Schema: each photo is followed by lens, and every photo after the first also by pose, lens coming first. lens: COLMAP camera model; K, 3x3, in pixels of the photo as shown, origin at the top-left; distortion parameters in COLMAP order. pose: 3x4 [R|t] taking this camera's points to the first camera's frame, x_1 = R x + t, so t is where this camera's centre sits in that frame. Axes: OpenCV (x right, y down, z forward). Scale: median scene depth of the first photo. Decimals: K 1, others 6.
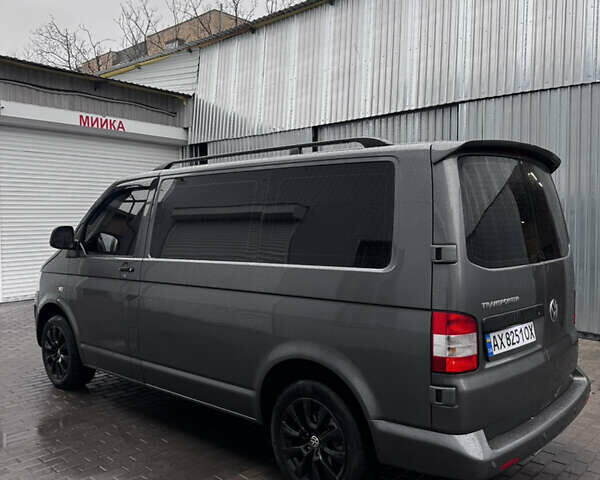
lens RADIAL K [[558.7, 0, 300.0], [0, 558.7, 240.0], [0, 0, 1]] dist [0.118753, -0.257356]
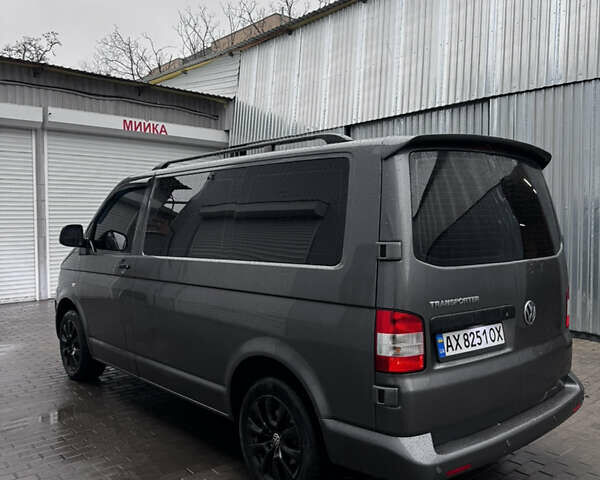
lens RADIAL K [[558.7, 0, 300.0], [0, 558.7, 240.0], [0, 0, 1]] dist [0.118753, -0.257356]
pose [[0.993416, 0.003004, -0.114528, 0.105130], [-0.003275, 0.999992, -0.002172, 0.004096], [0.114520, 0.002533, 0.993418, 0.007301]]
